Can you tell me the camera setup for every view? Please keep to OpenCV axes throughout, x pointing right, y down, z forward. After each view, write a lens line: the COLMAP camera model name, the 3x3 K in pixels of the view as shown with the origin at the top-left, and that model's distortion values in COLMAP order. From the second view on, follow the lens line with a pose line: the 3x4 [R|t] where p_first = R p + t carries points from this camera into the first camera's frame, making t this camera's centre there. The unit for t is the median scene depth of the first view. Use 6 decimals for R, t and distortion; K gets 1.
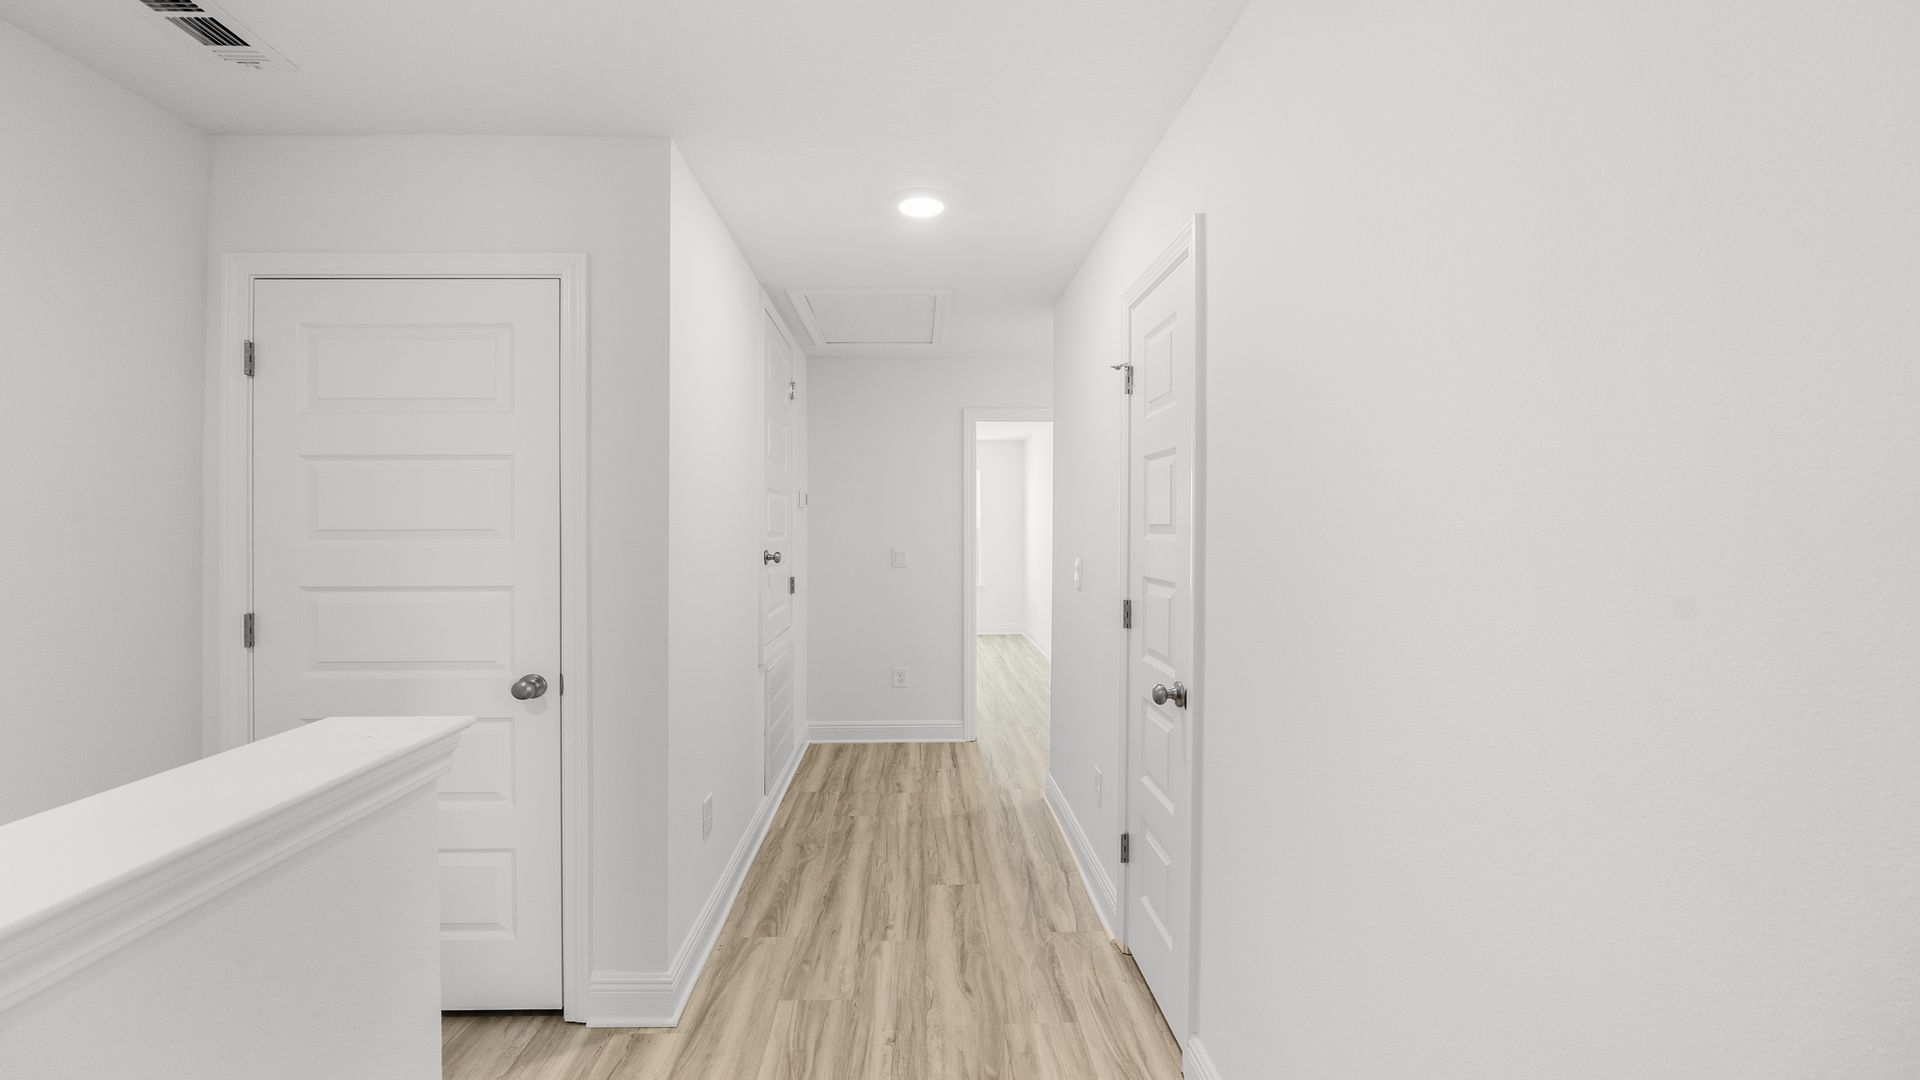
lens RADIAL K [[798.9, 0, 956.8], [0, 798.9, 533.9], [0, 0, 1]] dist [-0.015534, 0.000306]
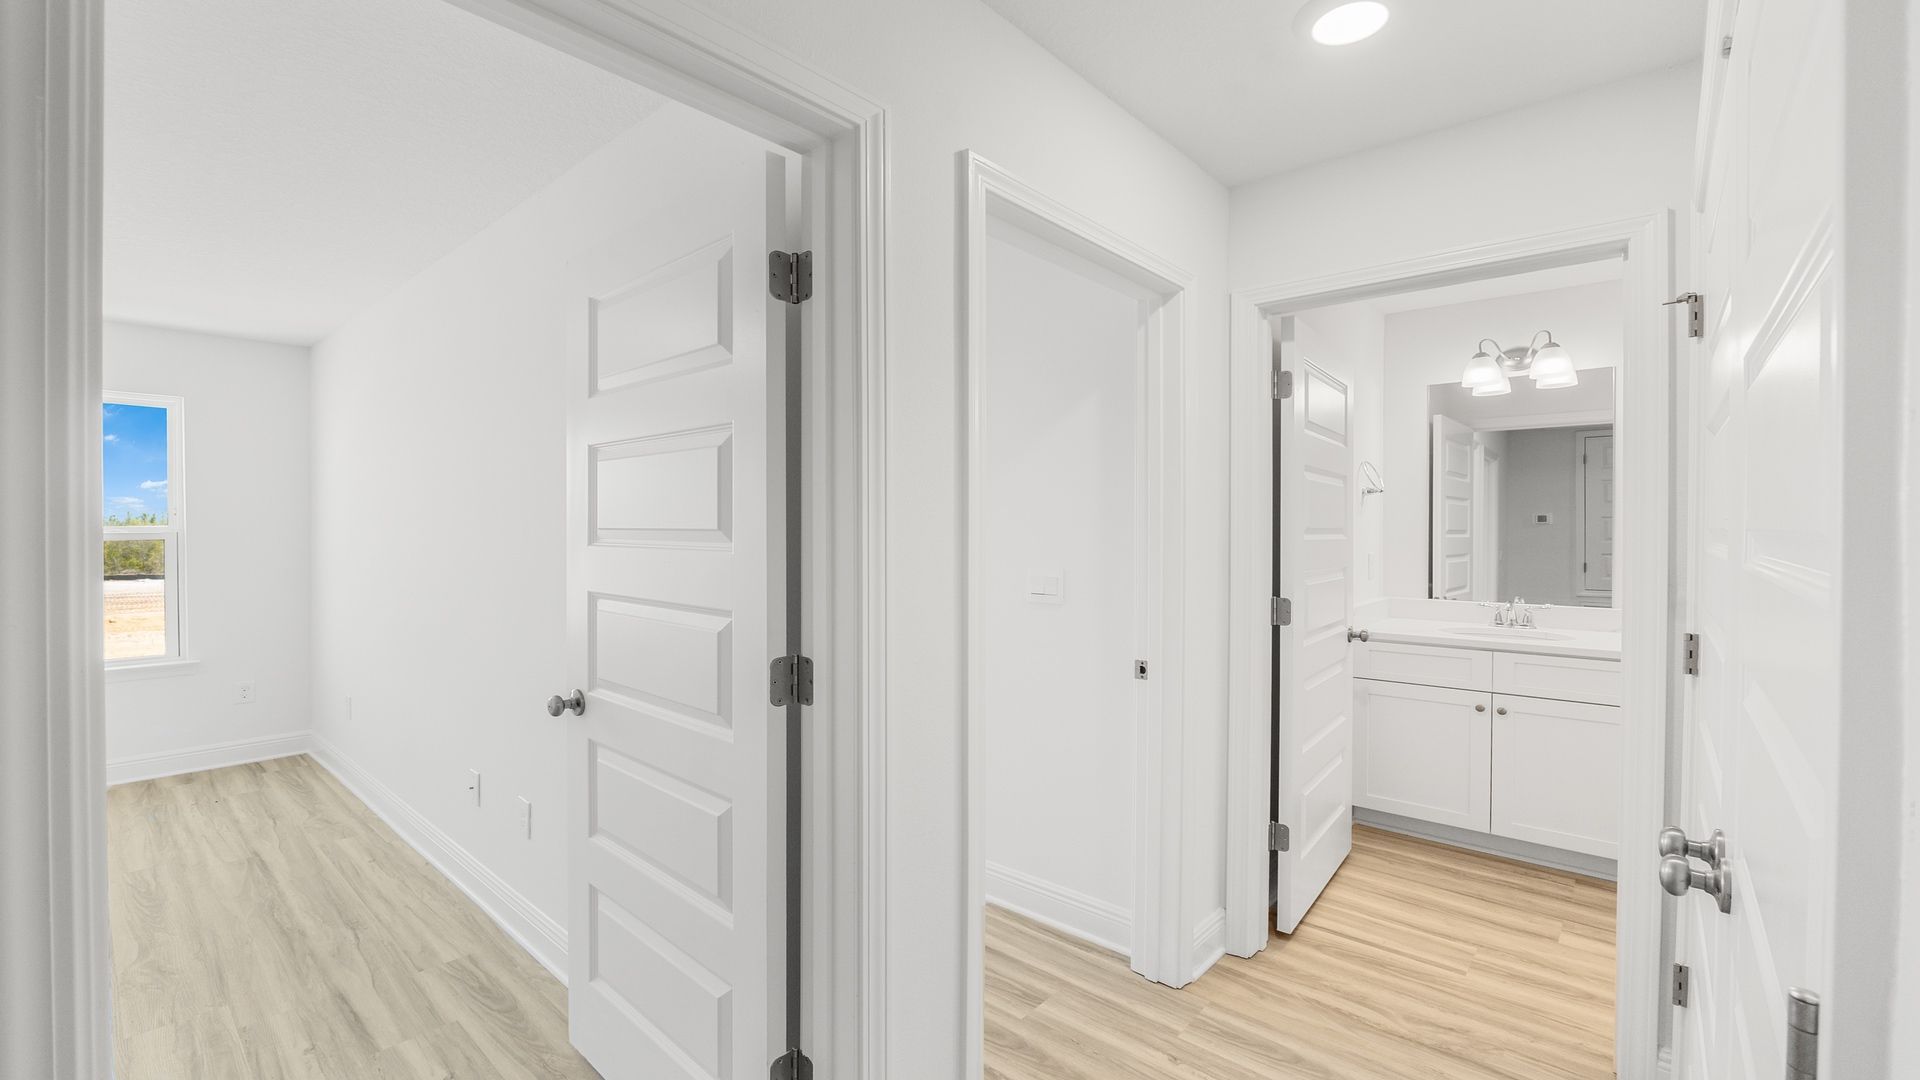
lens RADIAL K [[798.9, 0, 956.8], [0, 798.9, 533.9], [0, 0, 1]] dist [-0.015534, 0.000306]
pose [[0.698041, -0.007765, 0.716016, 0.018810], [0.009532, 0.999953, 0.001552, -0.003418], [-0.715995, 0.005742, 0.698082, 0.464698]]
